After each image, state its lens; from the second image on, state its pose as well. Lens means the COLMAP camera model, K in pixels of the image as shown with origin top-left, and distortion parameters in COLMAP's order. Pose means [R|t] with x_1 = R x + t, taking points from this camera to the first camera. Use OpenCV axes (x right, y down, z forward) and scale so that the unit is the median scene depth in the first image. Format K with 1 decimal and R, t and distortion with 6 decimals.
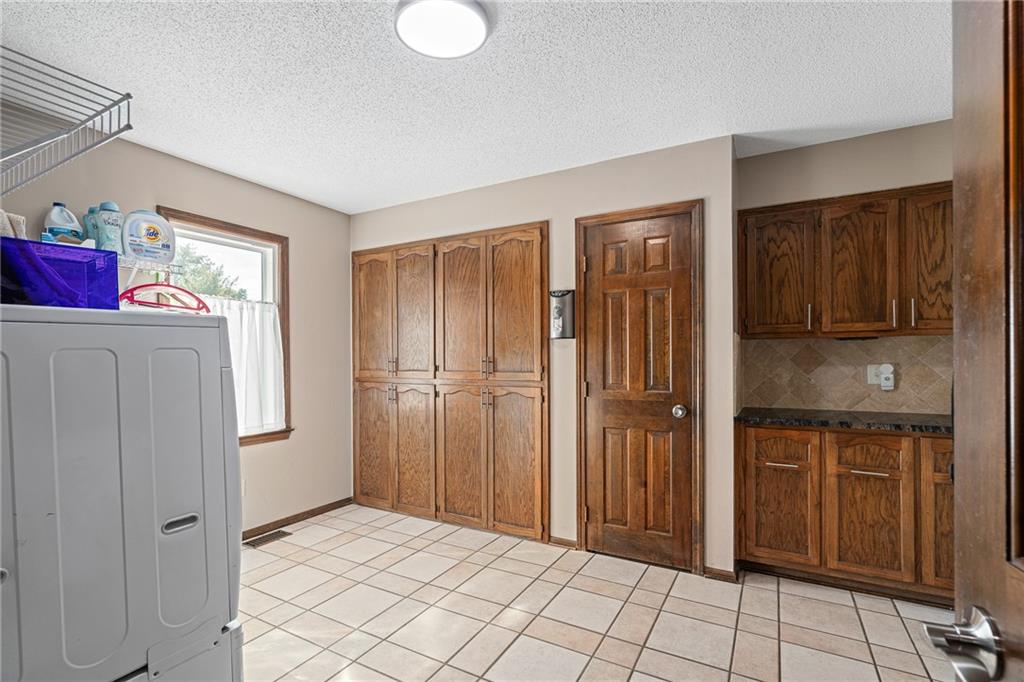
lens RADIAL K [[465.6, 0, 501.1], [0, 465.6, 358.7], [0, 0, 1]] dist [0.009423, 0.000863]
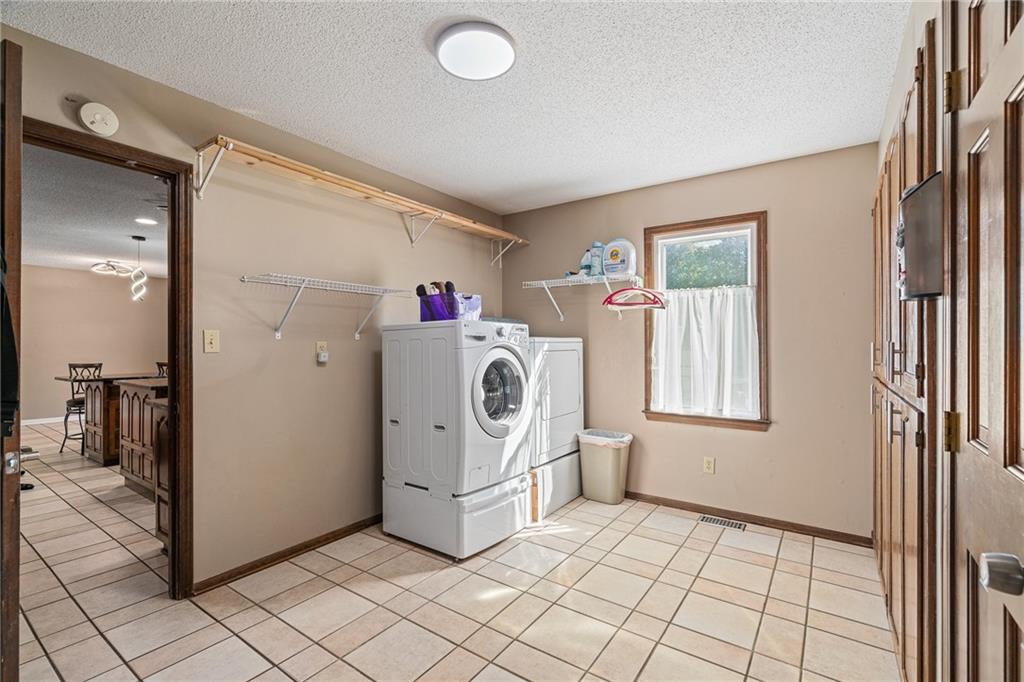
lens RADIAL K [[465.6, 0, 511.8], [0, 465.6, 339.5], [0, 0, 1]] dist [0.009423, 0.000863]
pose [[-0.075235, -0.000585, -0.997166, 0.521841], [-0.000945, 0.999999, -0.000515, -0.007412], [0.997165, 0.000903, -0.075236, 0.608913]]
